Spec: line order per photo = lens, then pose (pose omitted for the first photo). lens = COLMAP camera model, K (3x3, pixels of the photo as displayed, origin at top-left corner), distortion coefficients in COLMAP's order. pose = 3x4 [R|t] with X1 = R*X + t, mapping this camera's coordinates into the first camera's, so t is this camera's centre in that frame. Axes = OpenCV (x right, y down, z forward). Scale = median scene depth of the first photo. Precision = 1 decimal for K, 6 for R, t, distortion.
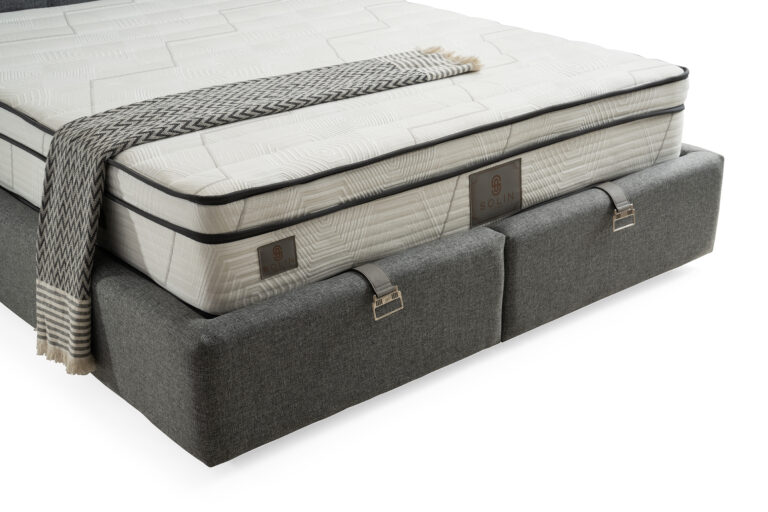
lens RADIAL K [[1158.3, 0, 384.0], [0, 1158.3, 256.0], [0, 0, 1]] dist [0.189651, 0.195522]
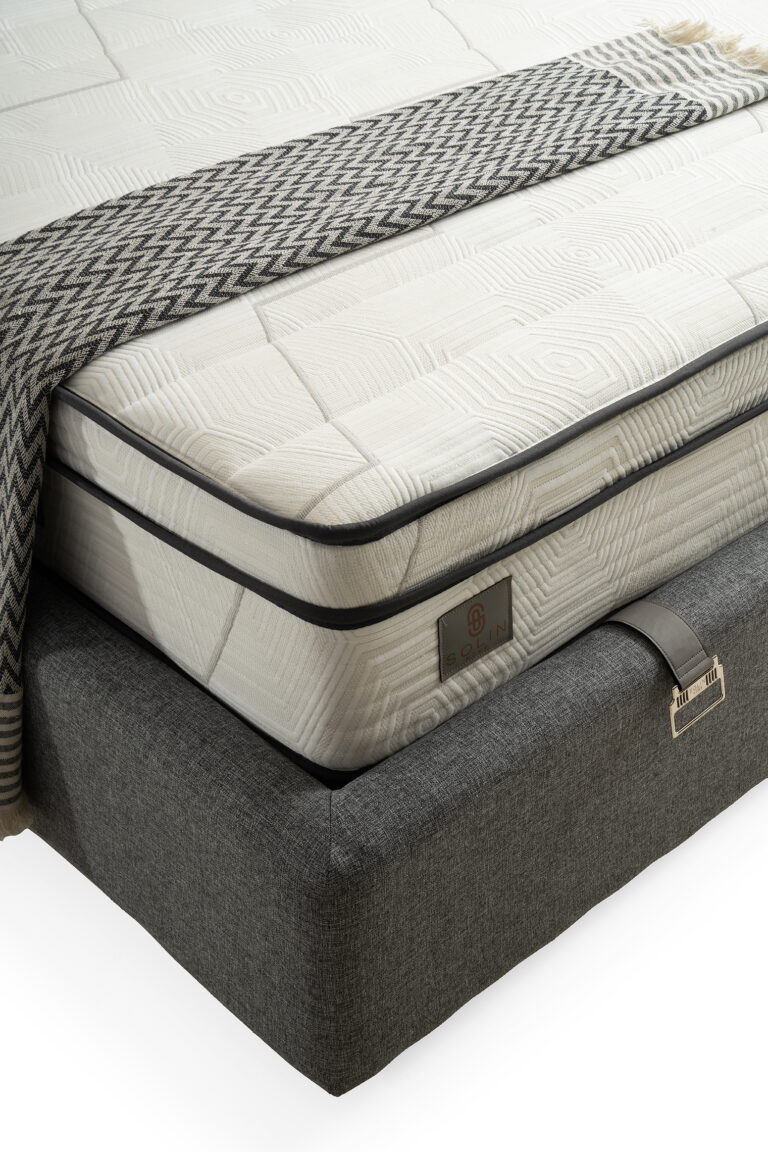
lens RADIAL K [[1737.5, 0, 384.0], [0, 1737.5, 576.0], [0, 0, 1]] dist [0.189651, 0.195522]
pose [[0.997425, -0.025829, 0.066906, -0.161396], [0.011086, 0.977209, 0.211988, -0.148857], [-0.070857, -0.210700, 0.974979, 0.362888]]
